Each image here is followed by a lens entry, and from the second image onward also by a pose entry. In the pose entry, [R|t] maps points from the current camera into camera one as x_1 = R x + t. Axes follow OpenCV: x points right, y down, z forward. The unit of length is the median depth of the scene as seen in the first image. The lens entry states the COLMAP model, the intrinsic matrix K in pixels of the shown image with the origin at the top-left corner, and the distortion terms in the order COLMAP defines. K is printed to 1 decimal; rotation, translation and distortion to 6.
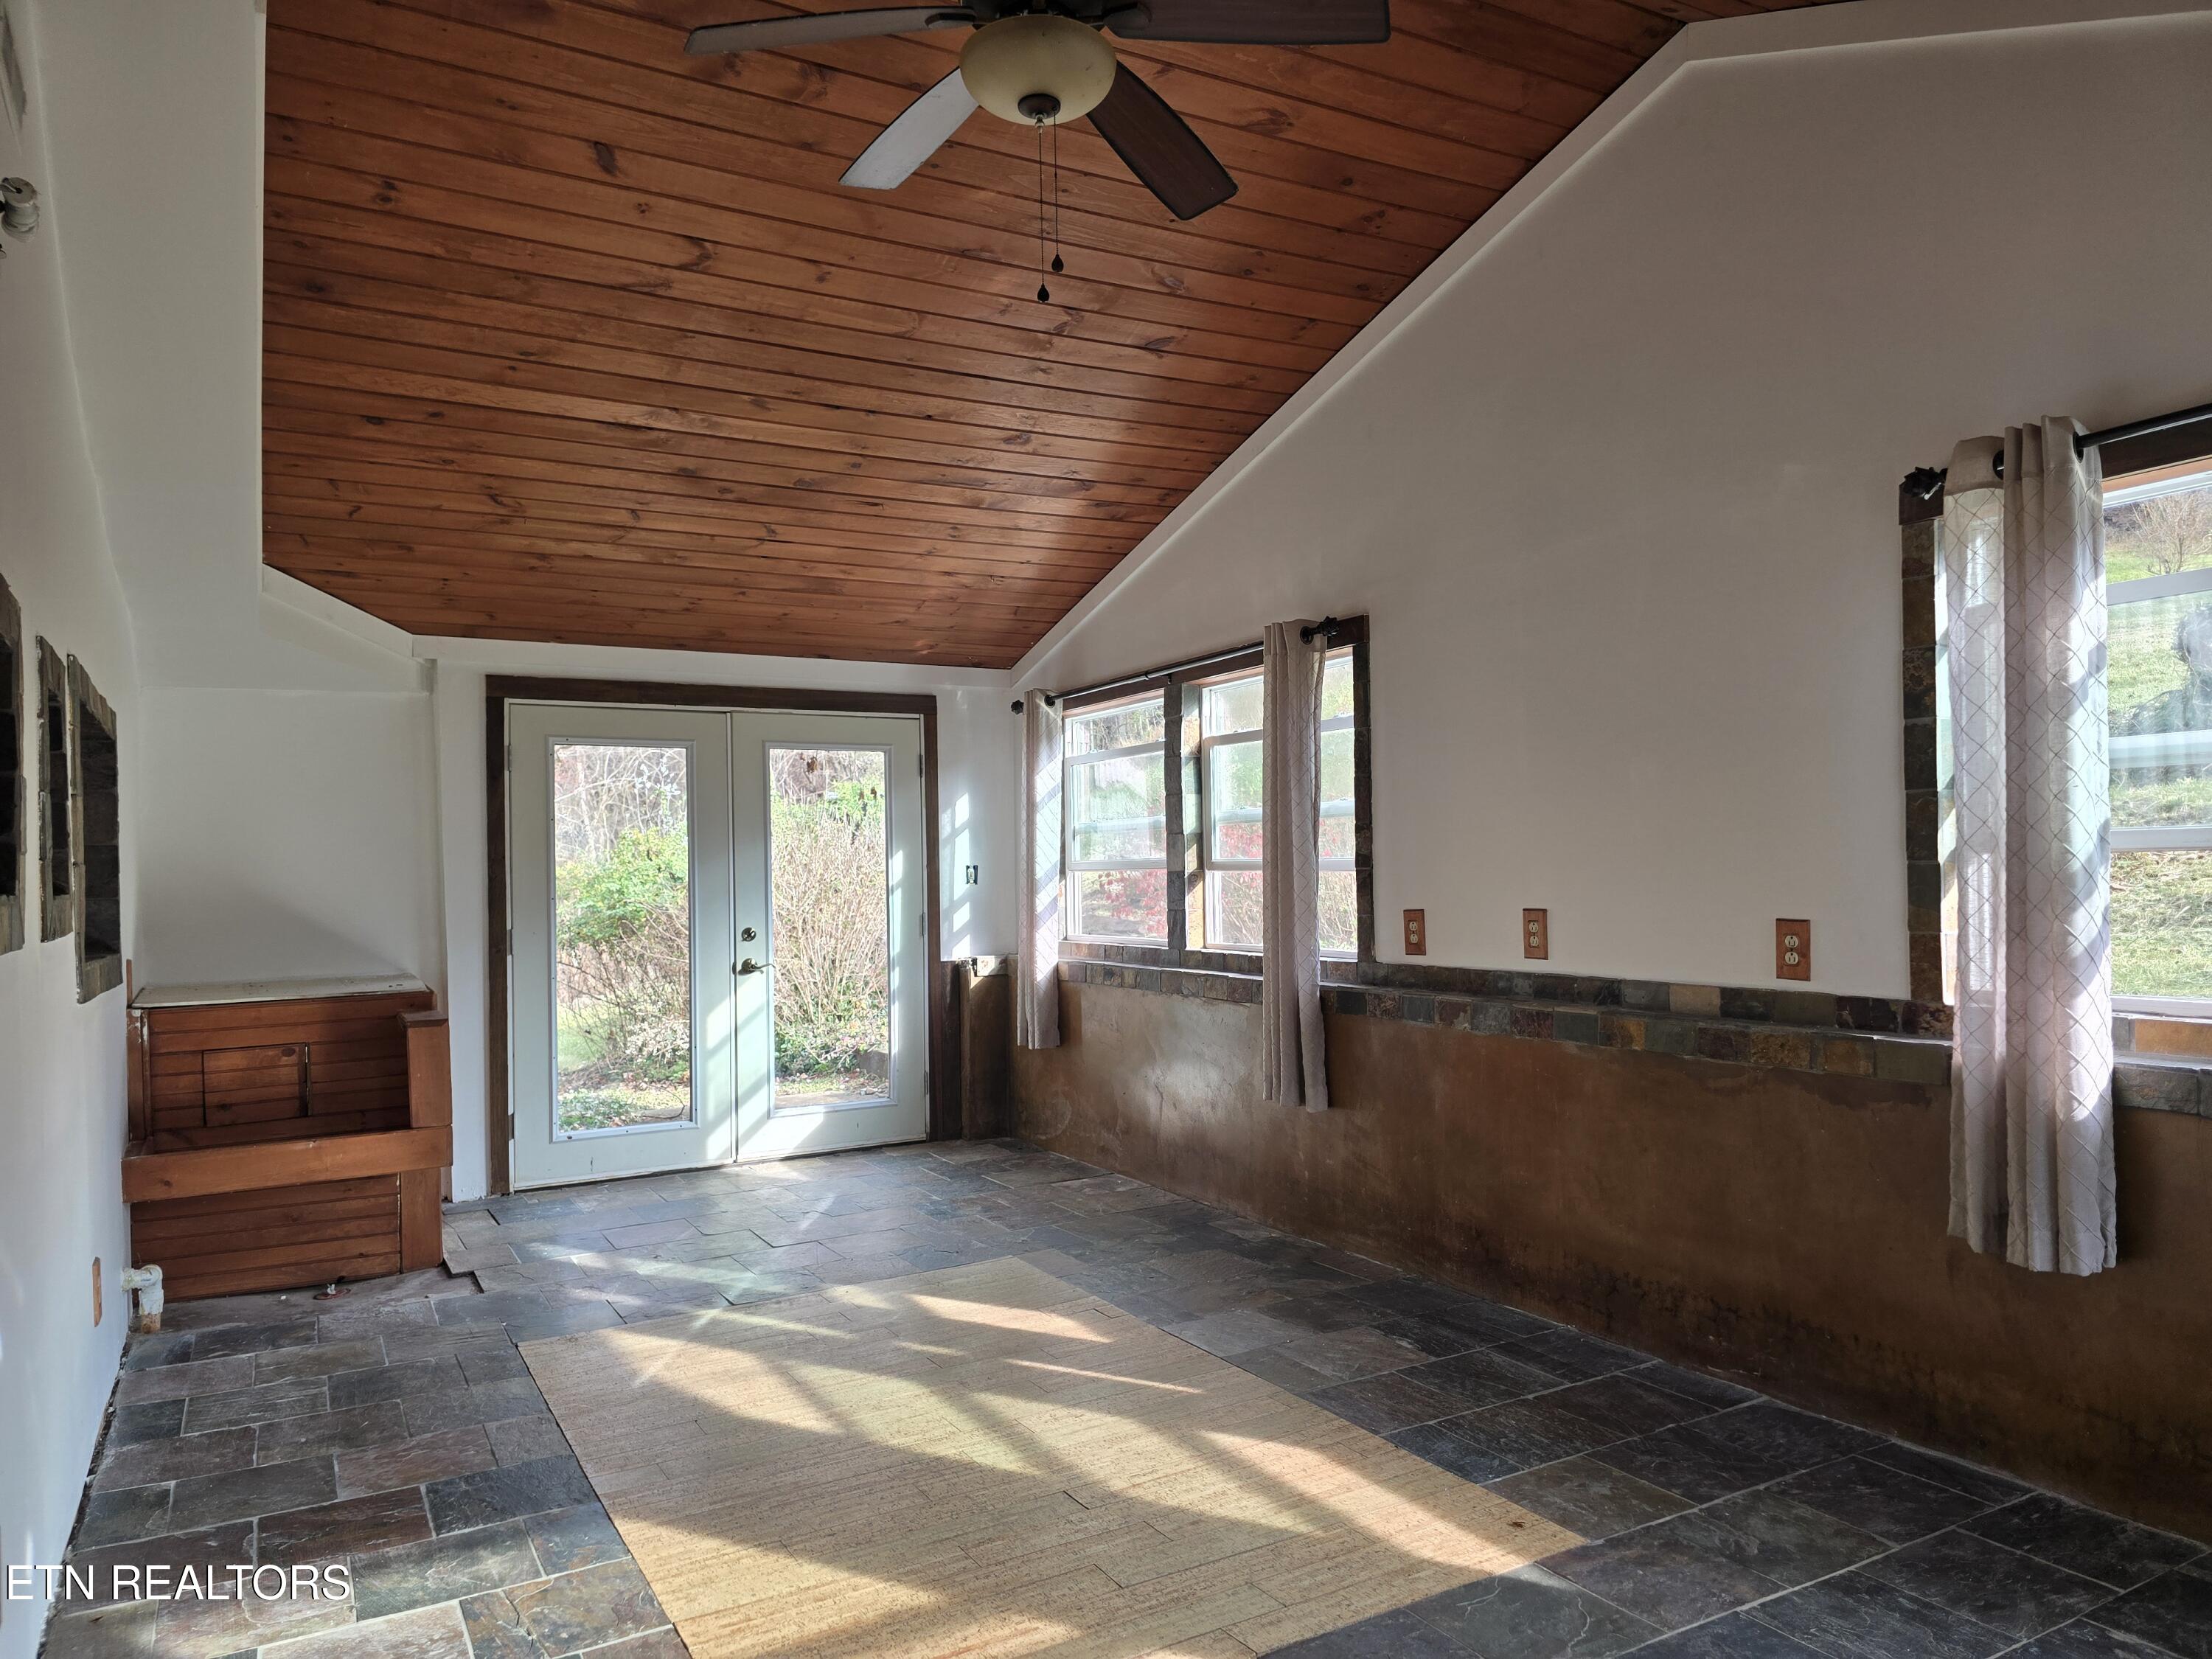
lens RADIAL K [[1477.4, 0, 1107.5], [0, 1477.4, 841.6], [0, 0, 1]] dist [0.043969, -0.040692]
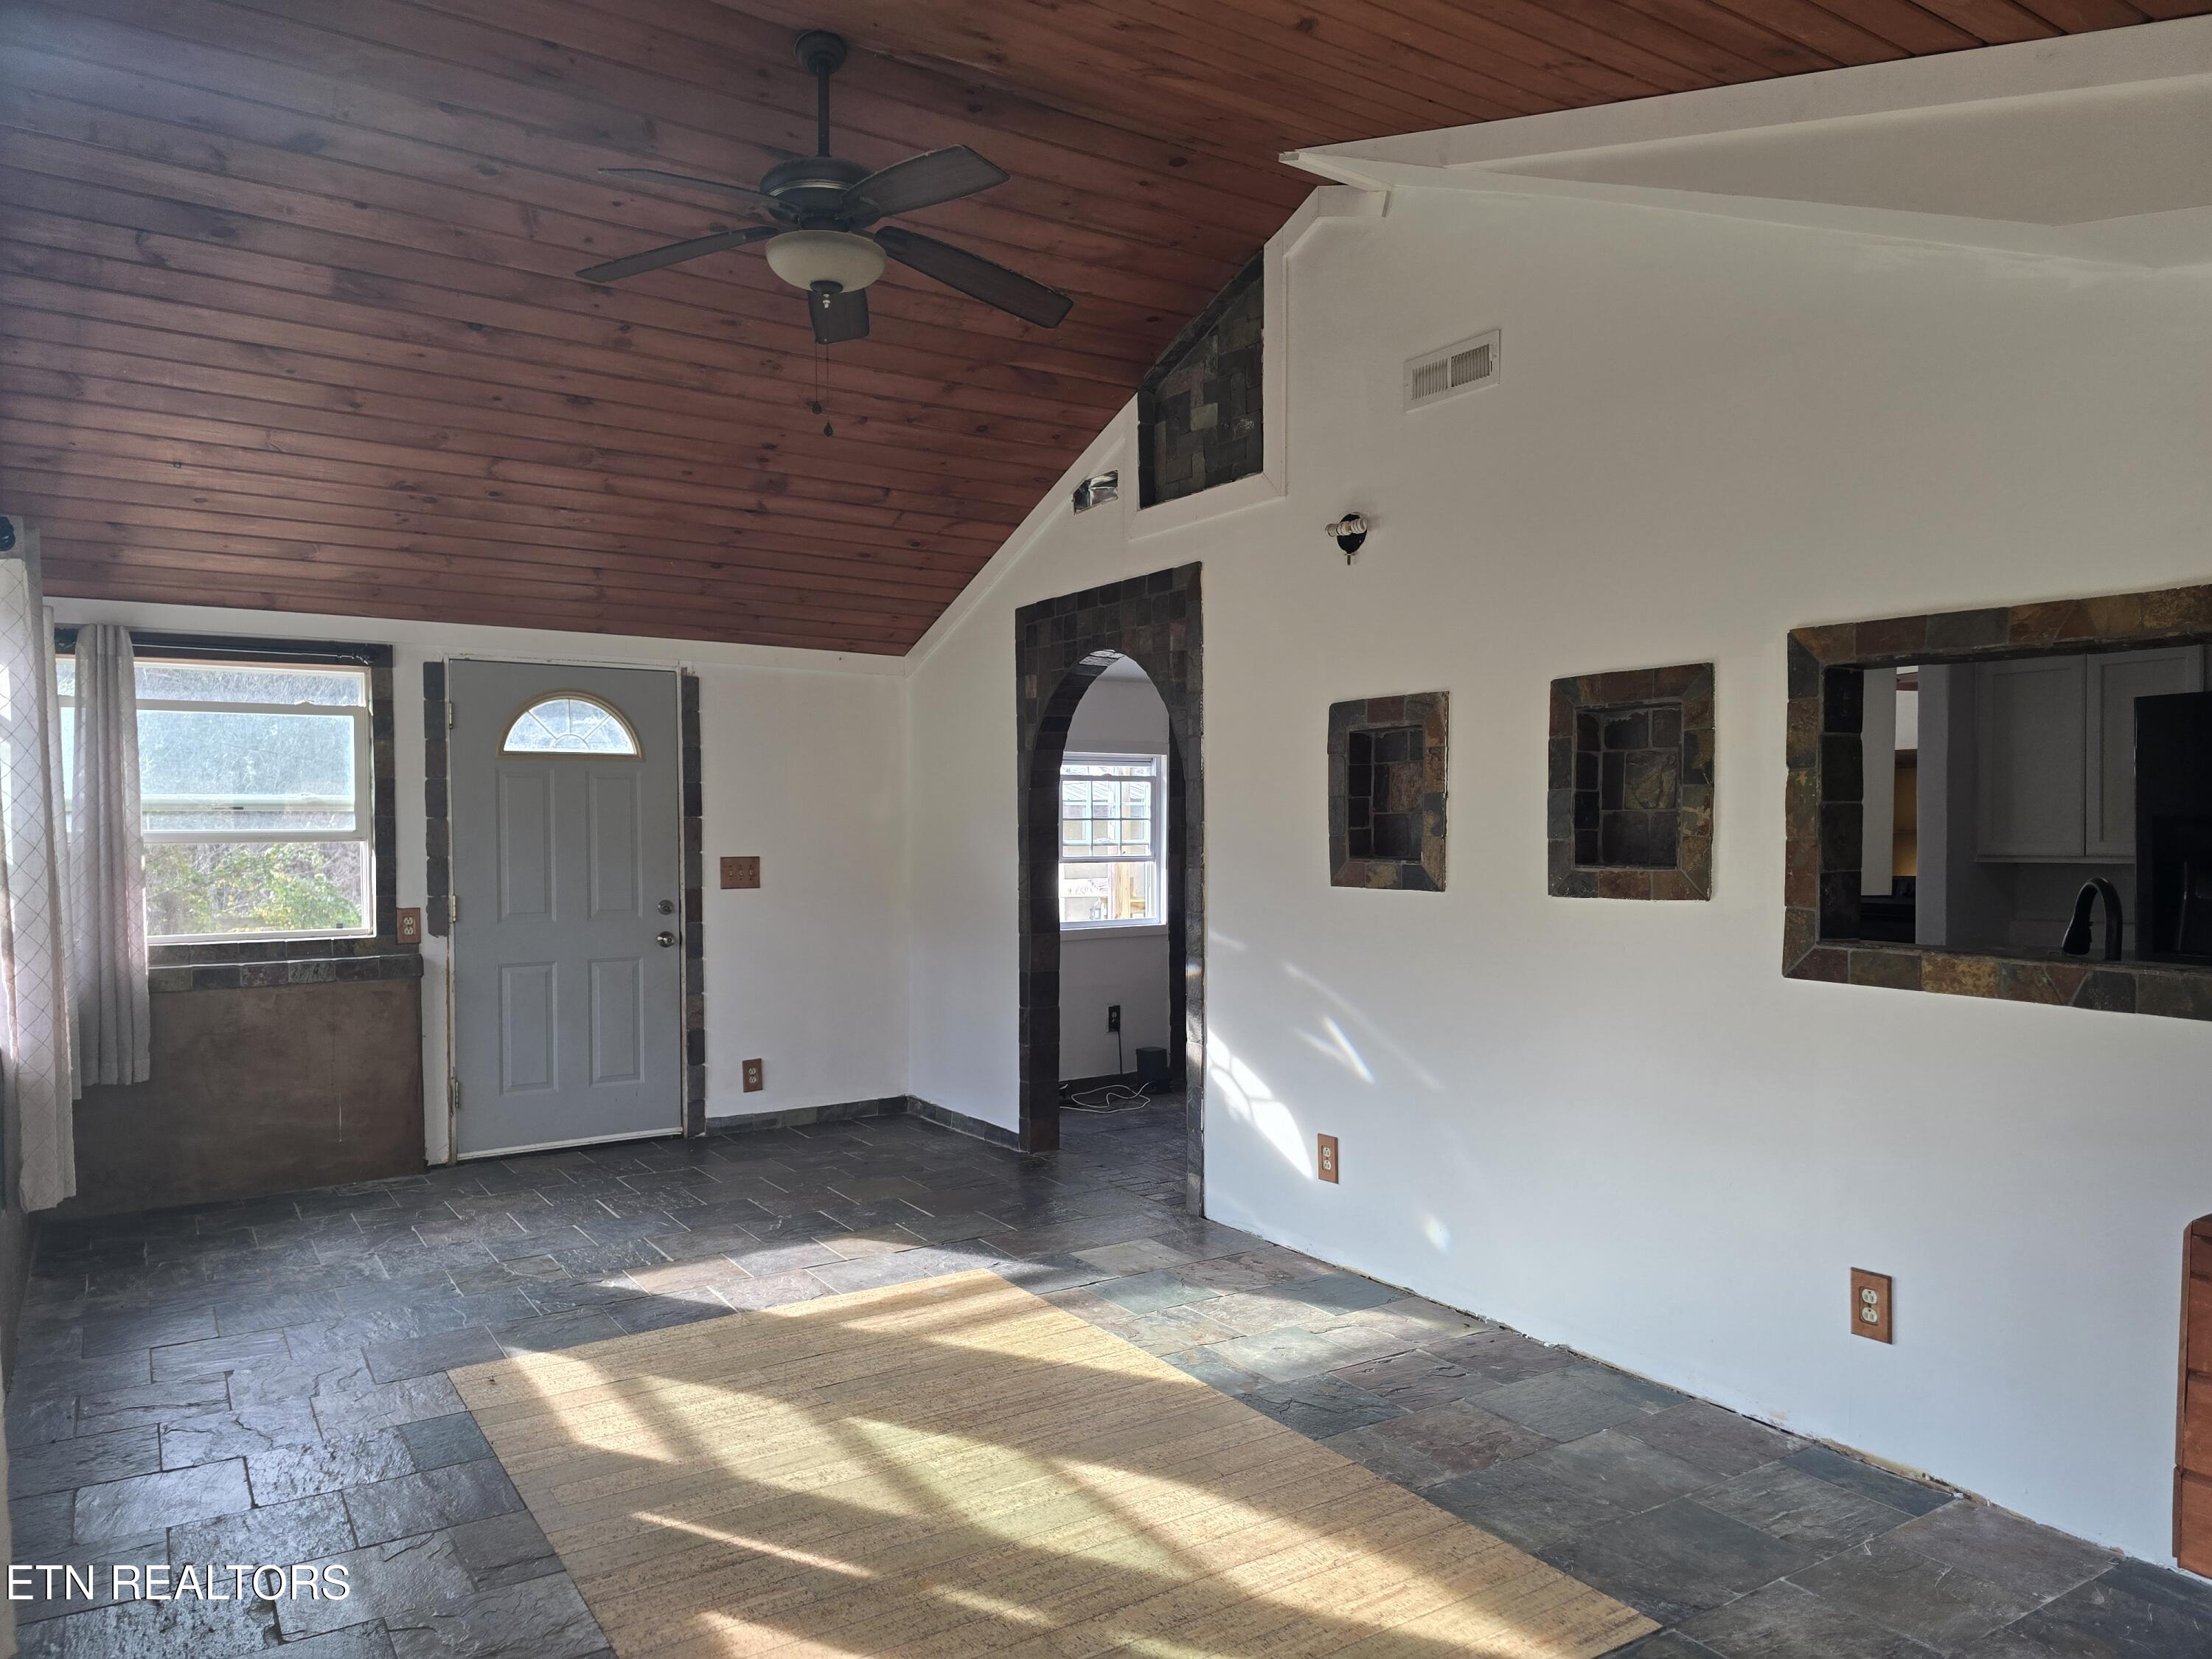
lens RADIAL K [[1472.8, 0, 1103.6], [0, 1472.8, 847.2], [0, 0, 1]] dist [0.054160, -0.049629]
pose [[-0.997898, 0.027404, -0.058720, -0.162071], [0.027664, 0.999611, -0.003611, 0.012066], [0.058599, -0.005228, -0.998268, 1.887438]]
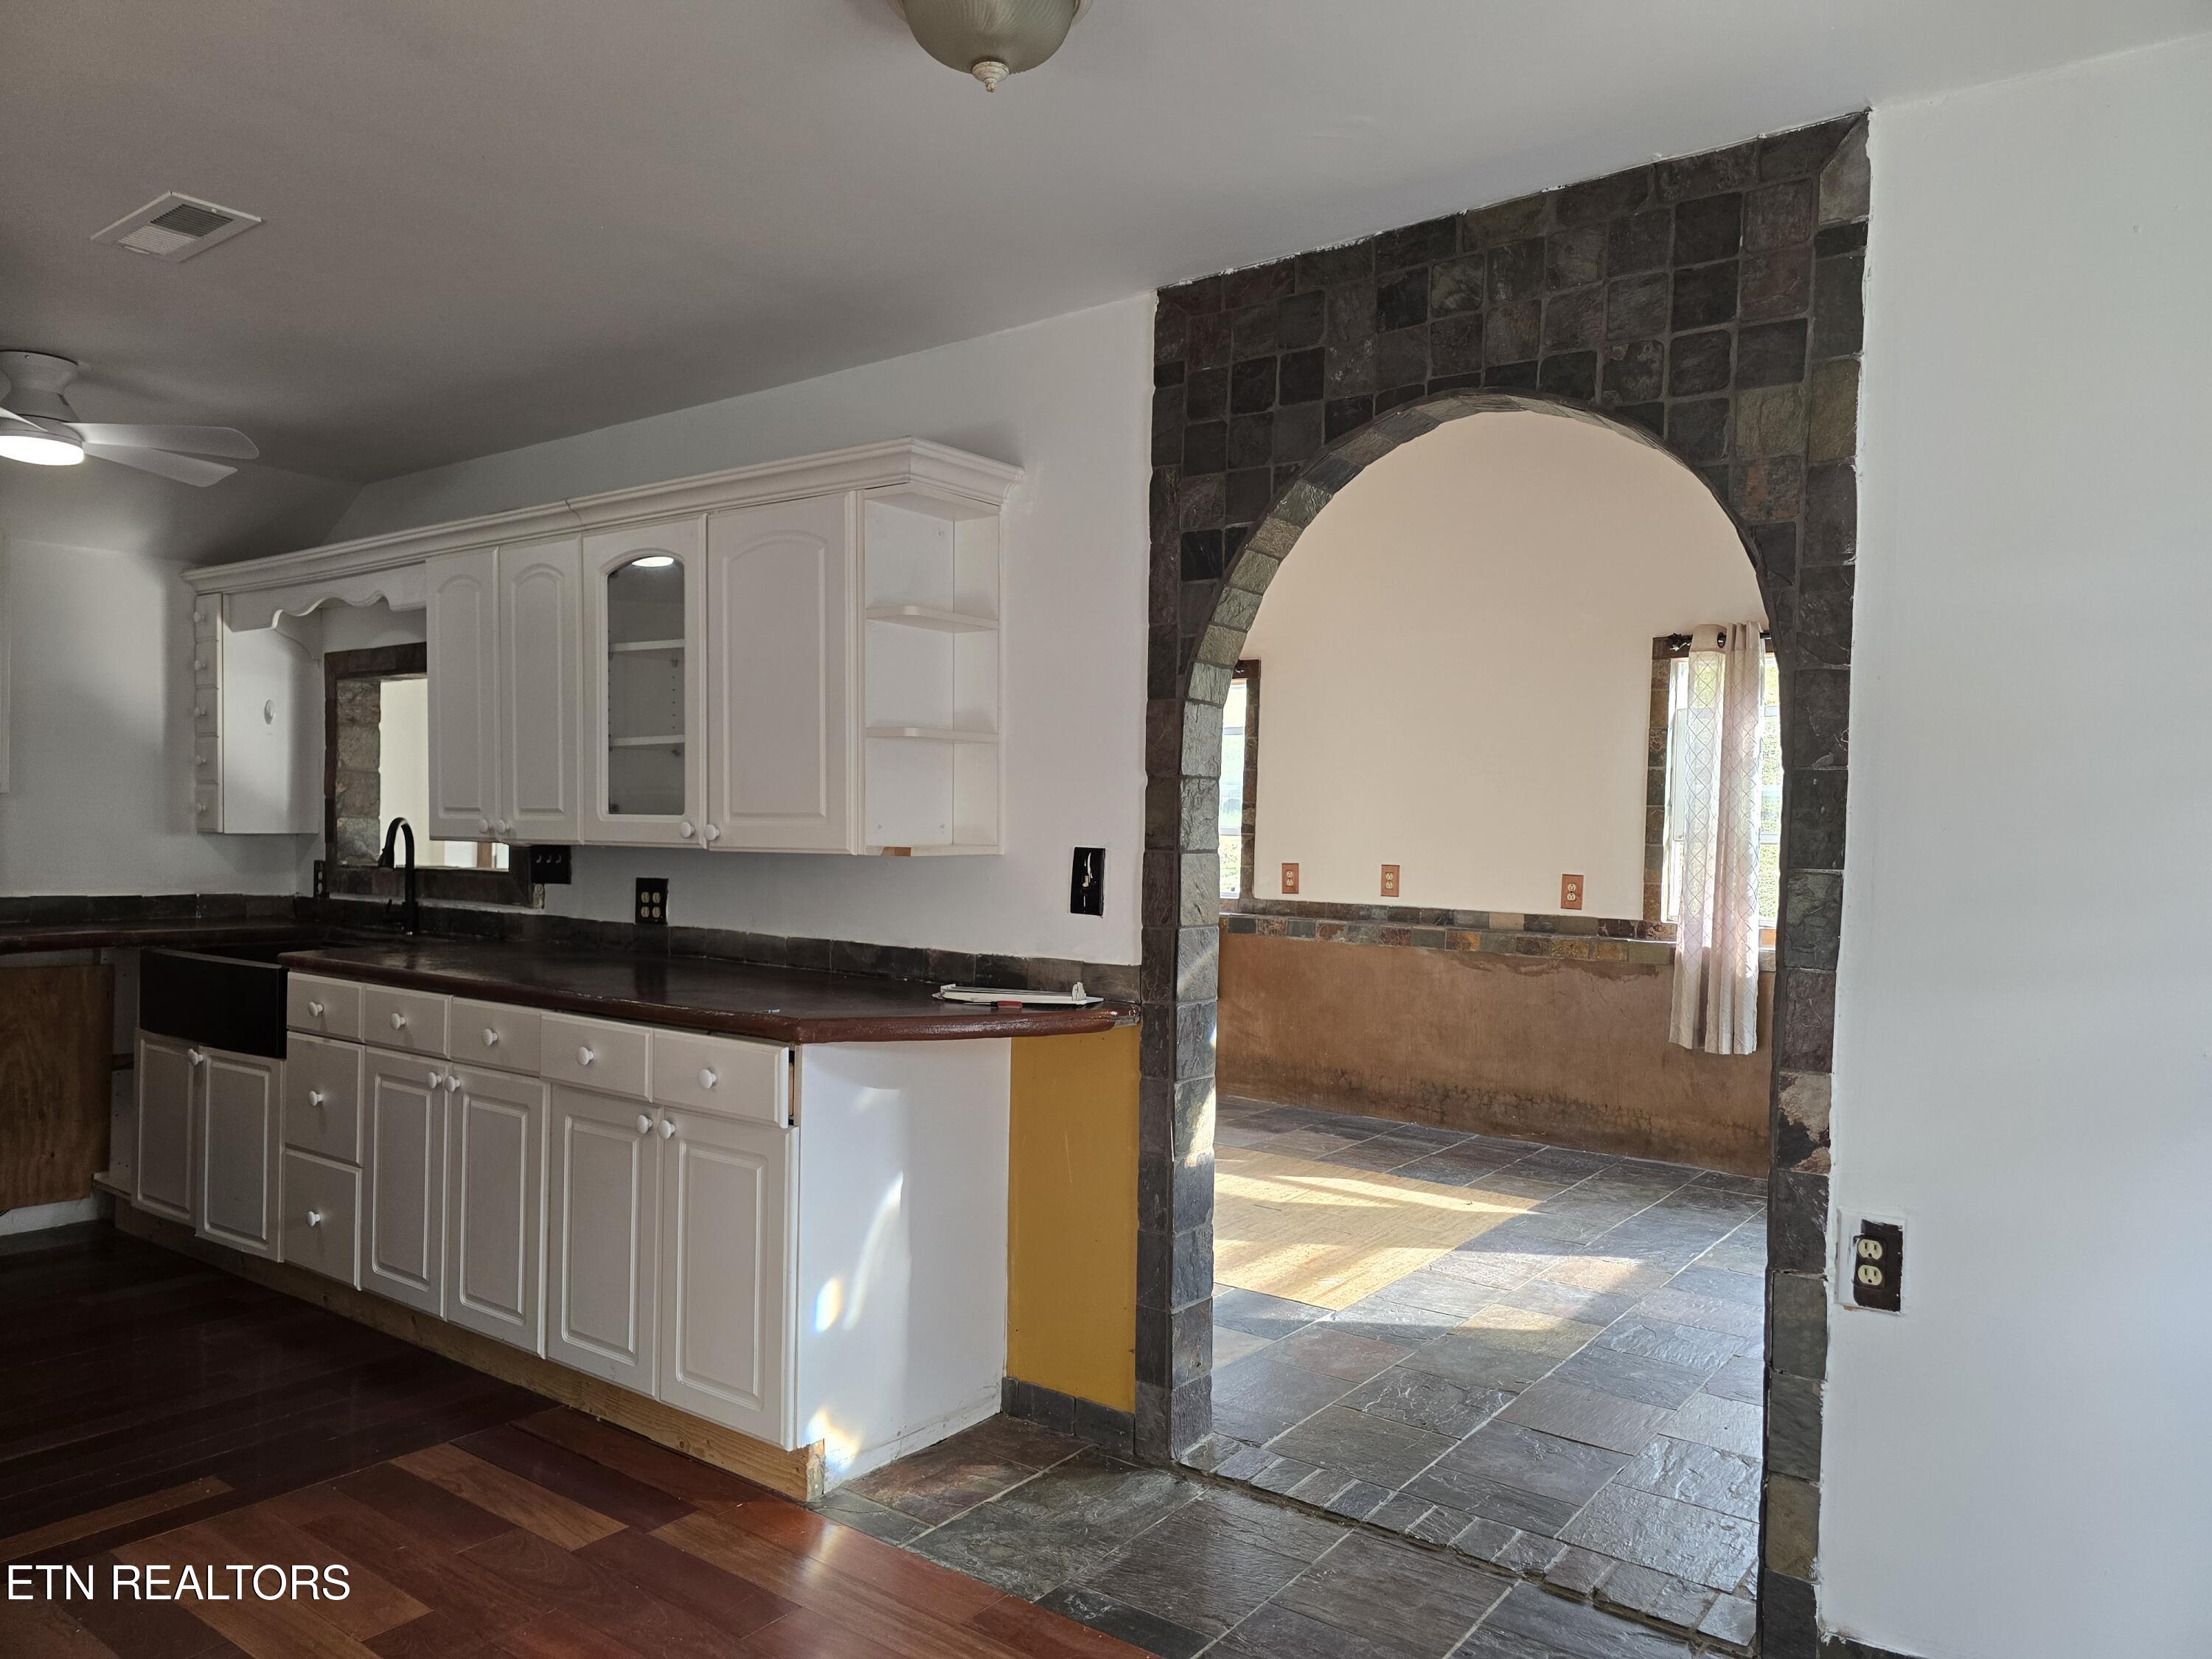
lens RADIAL K [[1472.8, 0, 1103.6], [0, 1472.8, 847.2], [0, 0, 1]] dist [0.054160, -0.049629]
pose [[0.913508, 0.036409, 0.405187, -0.751685], [-0.049422, 0.998542, 0.021698, 0.009428], [-0.403807, -0.039846, 0.913976, -0.365668]]
